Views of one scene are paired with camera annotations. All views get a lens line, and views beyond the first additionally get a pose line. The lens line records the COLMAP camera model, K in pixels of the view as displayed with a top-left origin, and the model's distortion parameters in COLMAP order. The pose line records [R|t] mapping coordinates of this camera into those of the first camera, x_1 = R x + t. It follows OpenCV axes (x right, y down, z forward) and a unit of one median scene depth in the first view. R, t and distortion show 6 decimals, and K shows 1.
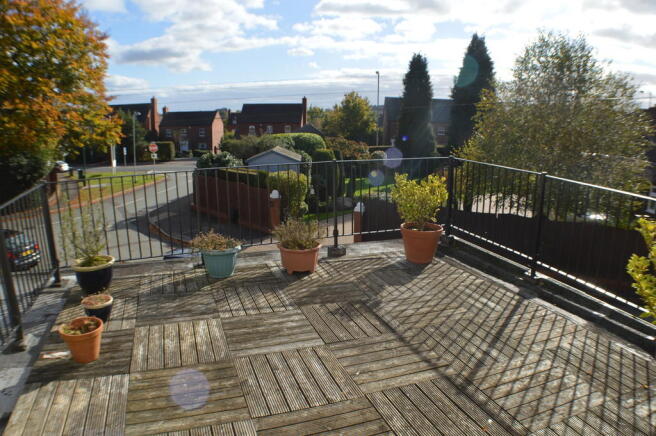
lens RADIAL K [[442.2, 0, 328.0], [0, 442.2, 218.0], [0, 0, 1]] dist [-0.210995, 0.056243]
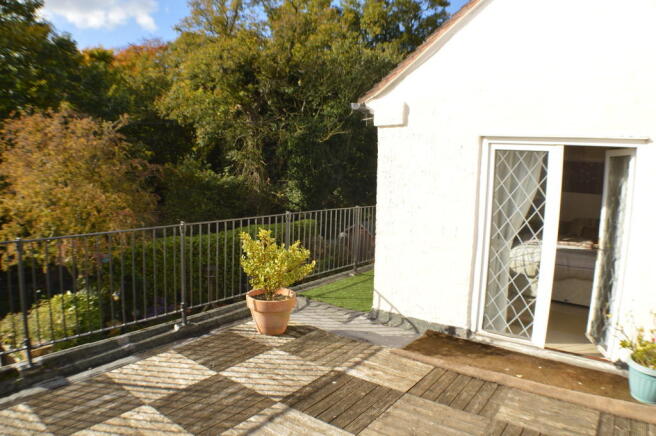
lens RADIAL K [[442.2, 0, 328.0], [0, 442.2, 218.0], [0, 0, 1]] dist [-0.210995, 0.056243]
pose [[-0.546988, -0.125405, 0.827694, -0.535404], [0.161313, 0.954397, 0.251207, -0.304192], [-0.821451, 0.270925, -0.501814, 1.129800]]
